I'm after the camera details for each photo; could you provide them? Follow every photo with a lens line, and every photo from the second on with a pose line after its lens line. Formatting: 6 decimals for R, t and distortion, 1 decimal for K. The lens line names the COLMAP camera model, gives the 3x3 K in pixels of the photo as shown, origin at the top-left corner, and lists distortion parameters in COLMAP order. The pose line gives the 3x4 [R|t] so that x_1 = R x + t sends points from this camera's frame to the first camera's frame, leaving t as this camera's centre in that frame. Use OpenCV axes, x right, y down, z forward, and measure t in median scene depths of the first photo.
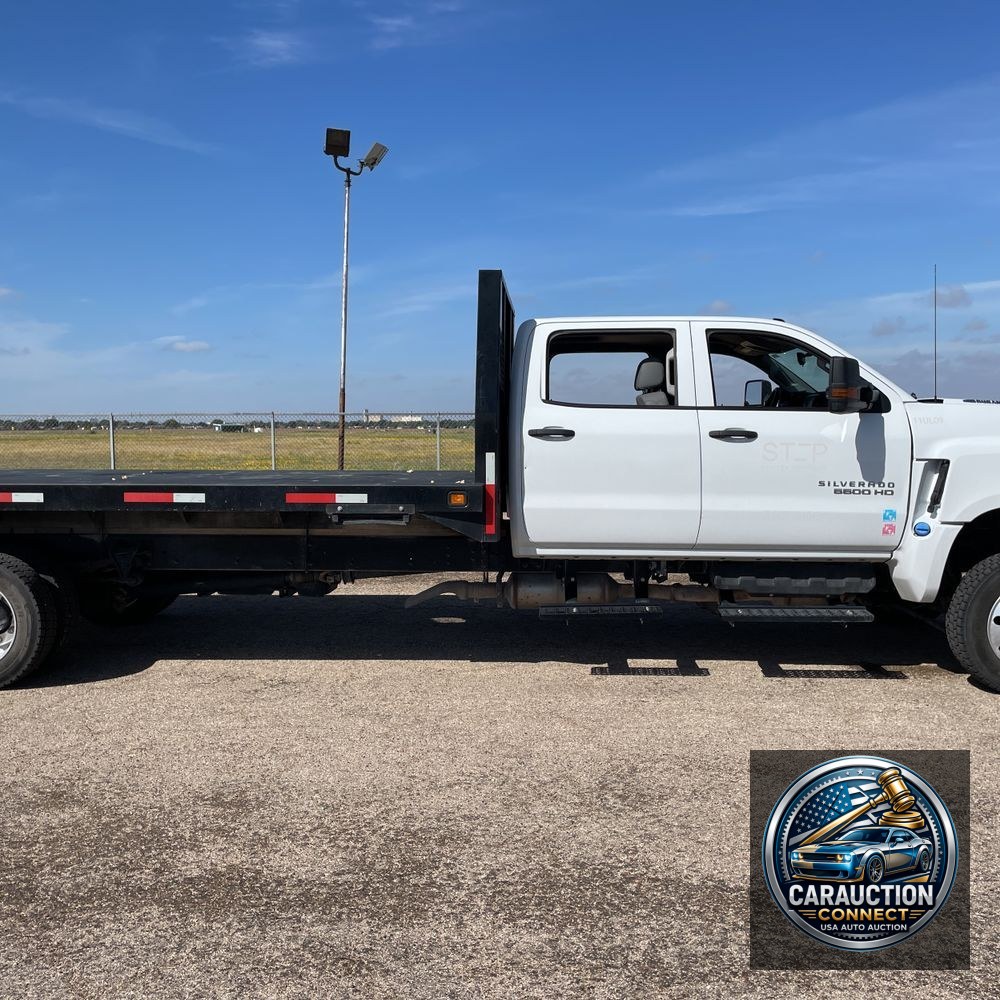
lens RADIAL K [[1019.0, 0, 496.4], [0, 1019.0, 497.4], [0, 0, 1]] dist [0.103758, -0.152461]
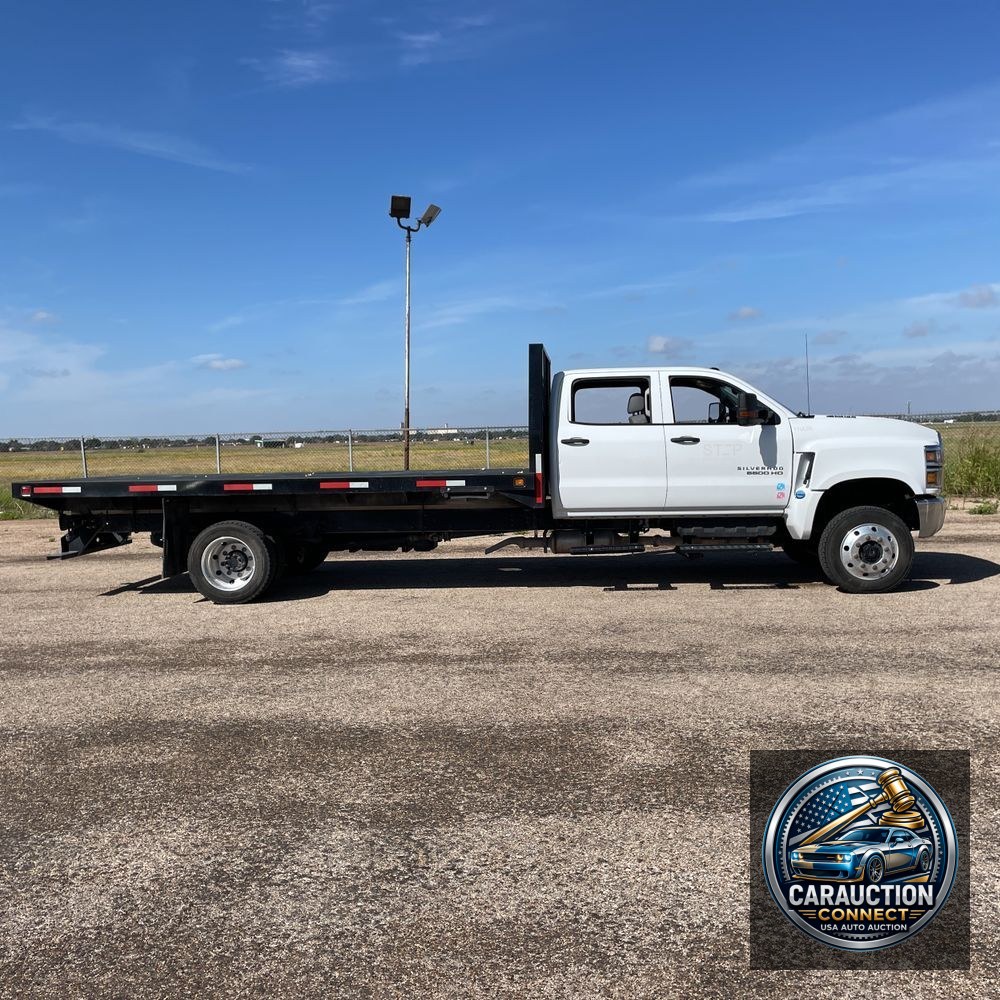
lens RADIAL K [[1021.3, 0, 499.2], [0, 1021.3, 483.9], [0, 0, 1]] dist [0.114432, -0.176162]
pose [[0.999267, -0.020323, -0.032455, -0.016159], [0.019561, 0.999529, -0.023636, 0.042017], [0.032920, 0.022984, 0.999194, -0.647981]]
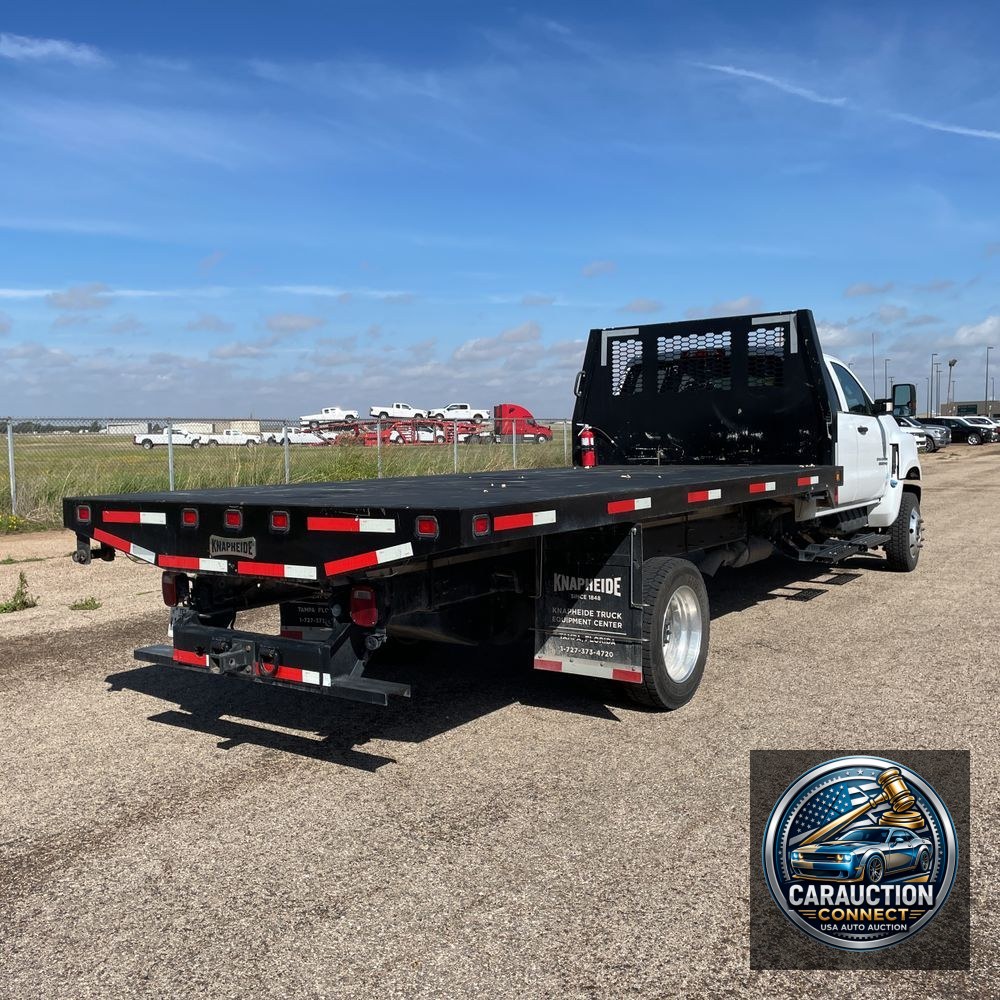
lens RADIAL K [[1013.5, 0, 476.1], [0, 1013.5, 487.6], [0, 0, 1]] dist [0.100048, -0.165962]
pose [[0.515716, -0.049107, 0.855351, -1.395961], [0.068600, 0.997517, 0.015908, -0.037375], [-0.854009, 0.050473, 0.517804, 0.684848]]
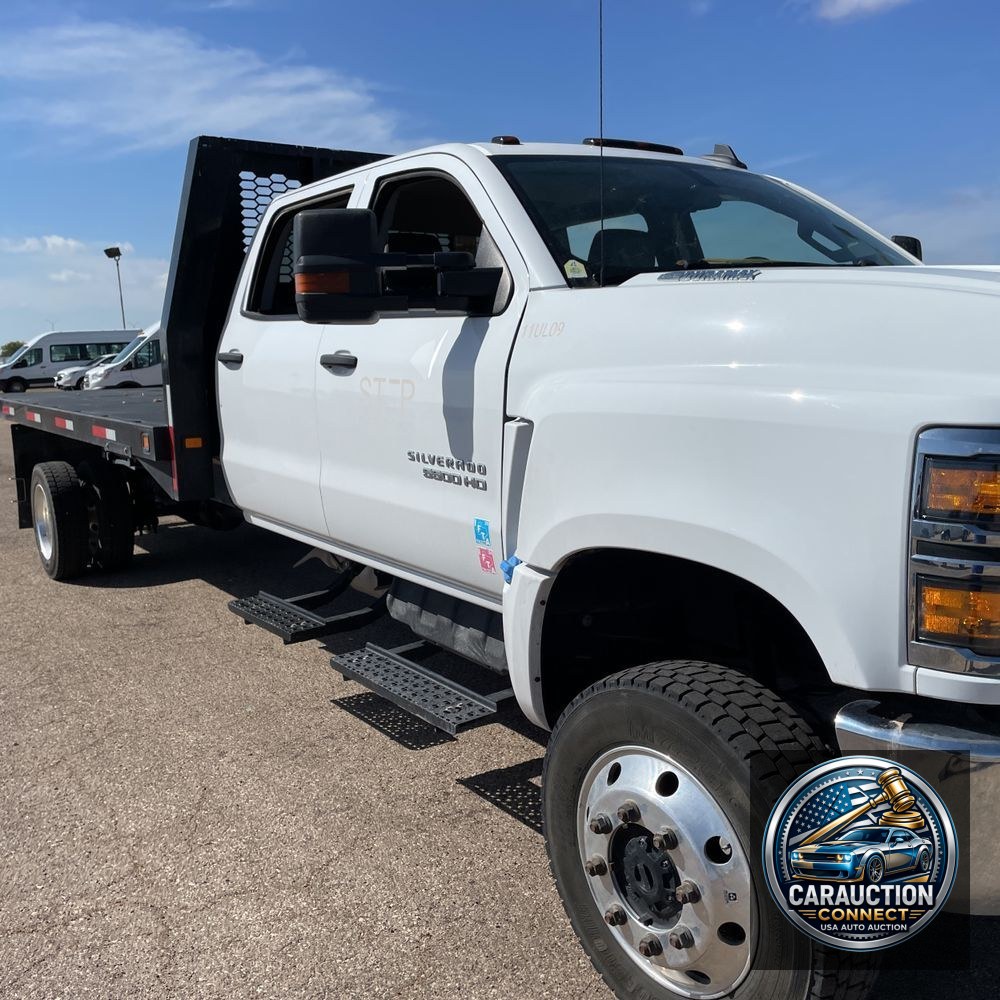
lens RADIAL K [[1019.0, 0, 496.4], [0, 1019.0, 497.4], [0, 0, 1]] dist [0.103758, -0.152461]
pose [[0.614266, 0.102514, -0.782411, 0.736157], [-0.024890, 0.993549, 0.110637, -0.050200], [0.788706, -0.048486, 0.612855, 0.696117]]
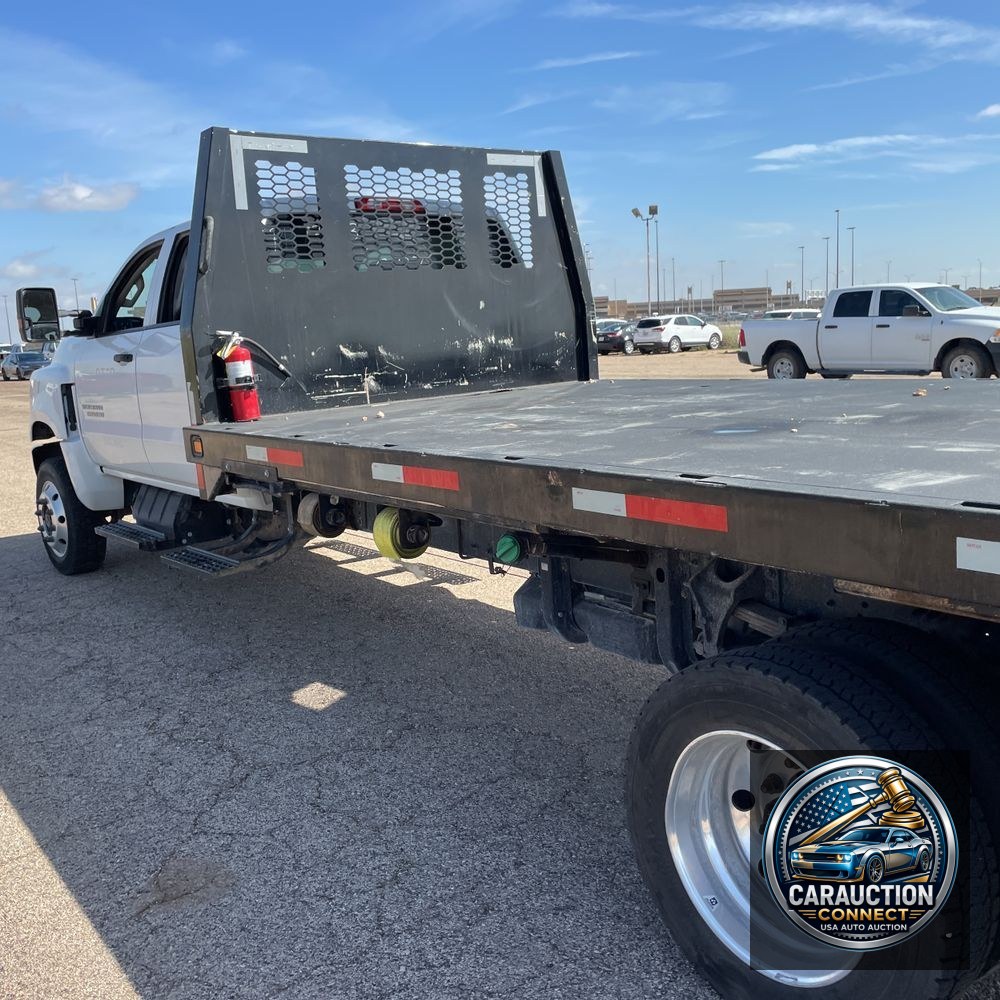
lens RADIAL K [[1004.1, 0, 498.7], [0, 1004.1, 494.8], [0, 0, 1]] dist [0.095479, -0.130361]
pose [[-0.663230, -0.080387, 0.744086, -0.675268], [0.107792, 0.973589, 0.201260, -0.108841], [-0.740613, 0.213688, -0.637048, 1.674855]]
